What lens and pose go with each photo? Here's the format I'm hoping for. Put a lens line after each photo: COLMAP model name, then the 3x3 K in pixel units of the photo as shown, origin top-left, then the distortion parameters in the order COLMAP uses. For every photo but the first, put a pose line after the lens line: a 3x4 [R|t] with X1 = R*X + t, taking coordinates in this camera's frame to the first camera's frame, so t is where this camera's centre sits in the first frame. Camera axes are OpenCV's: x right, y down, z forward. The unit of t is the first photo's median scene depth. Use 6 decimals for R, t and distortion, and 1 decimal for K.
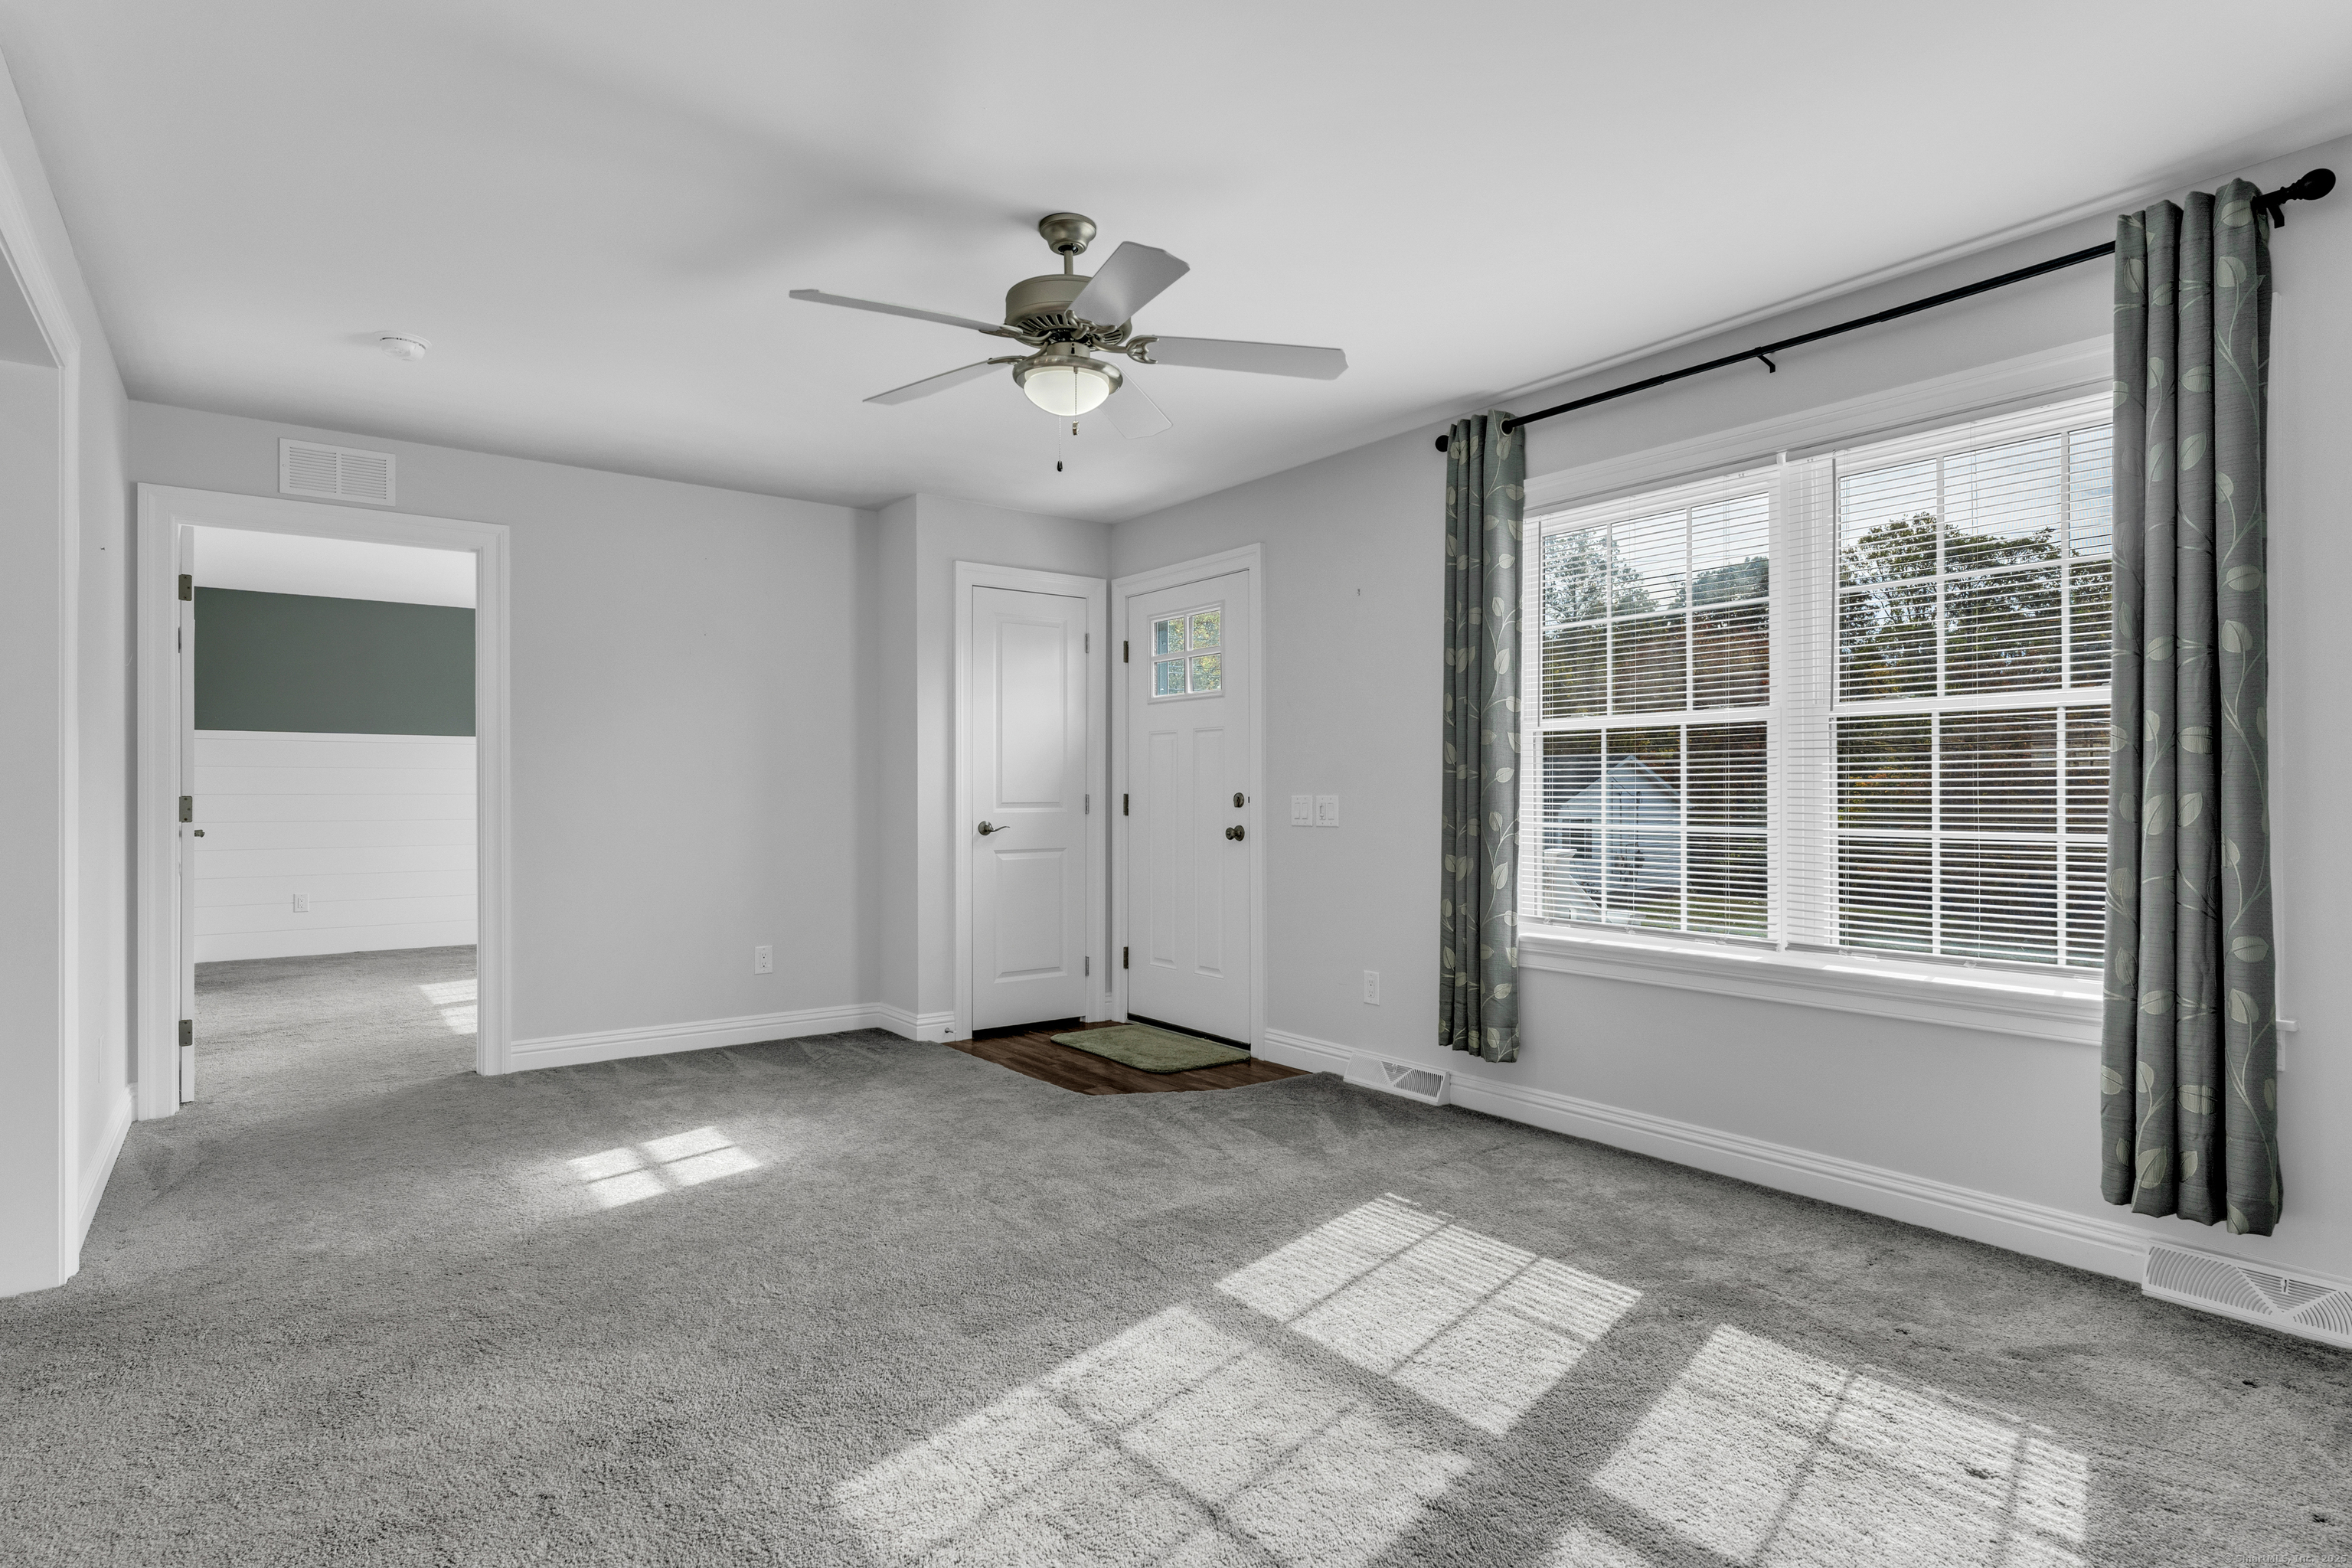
lens RADIAL K [[1232.6, 0, 1185.9], [0, 1232.6, 782.8], [0, 0, 1]] dist [0.001121, -0.000631]
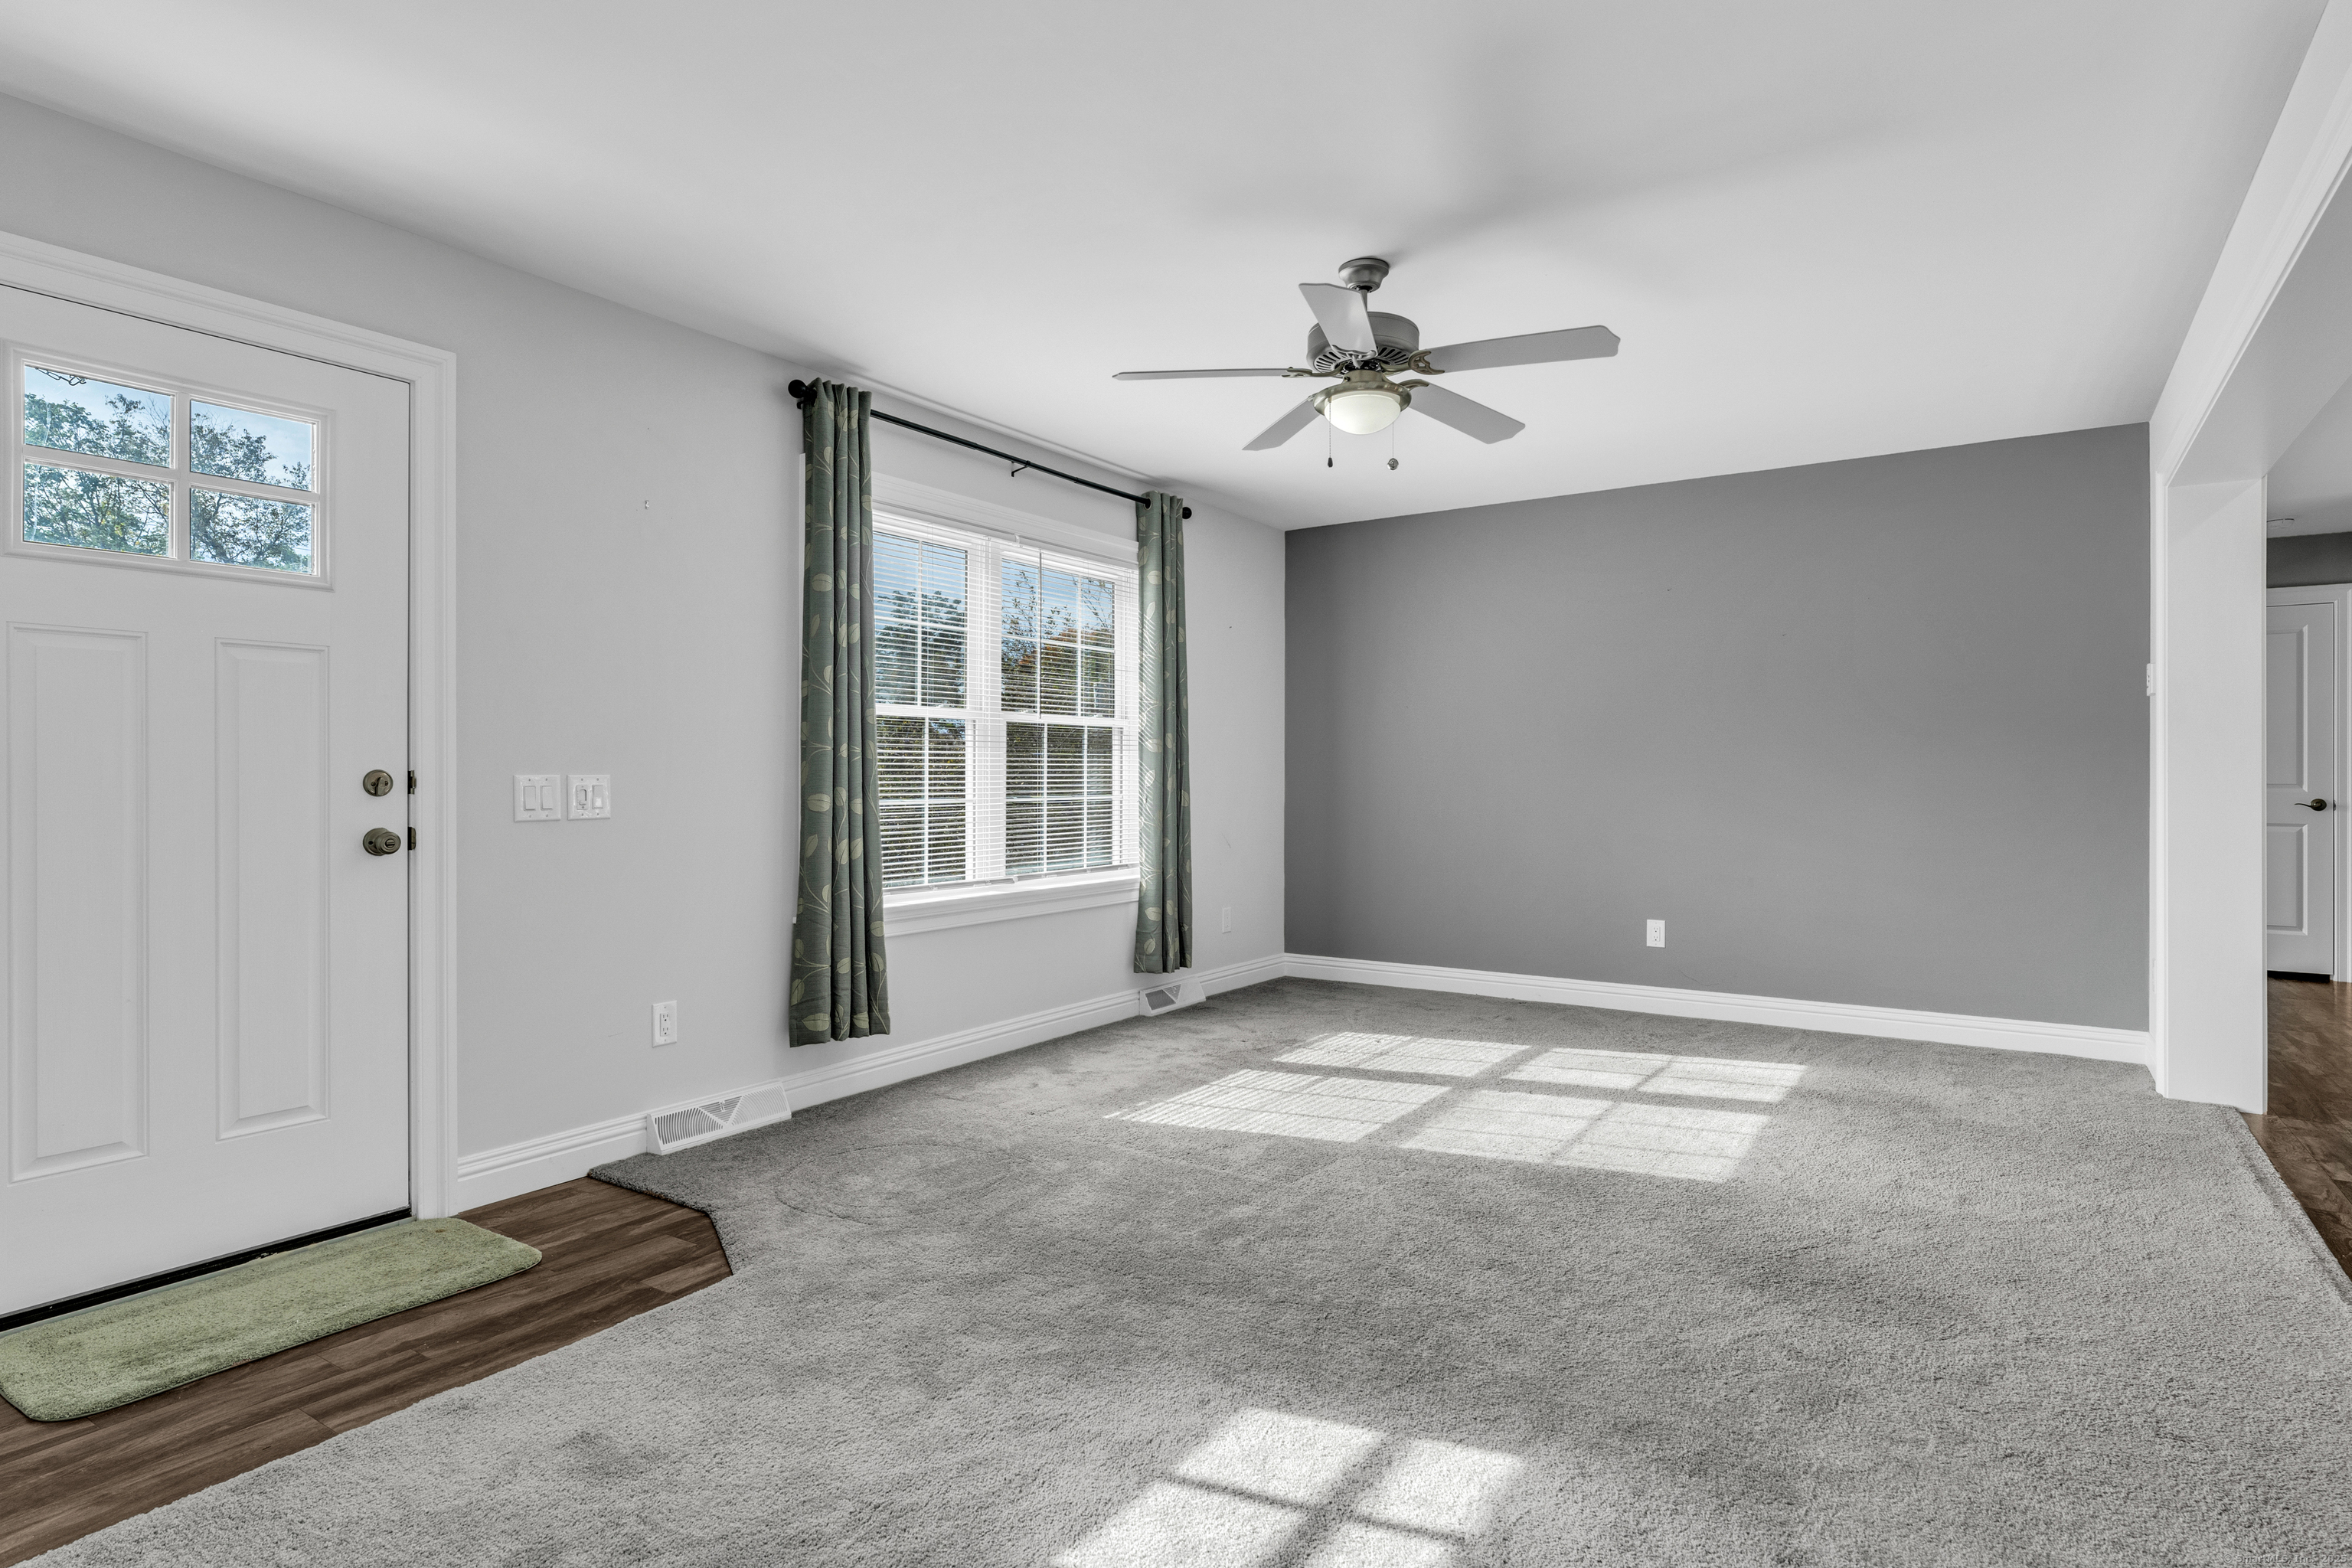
lens RADIAL K [[1232.6, 0, 1185.9], [0, 1232.6, 782.8], [0, 0, 1]] dist [0.001121, -0.000631]
pose [[-0.333966, -0.003770, 0.942578, -0.884023], [-0.006164, 0.999979, 0.001816, 0.015258], [-0.942565, -0.005204, -0.333982, 1.222201]]
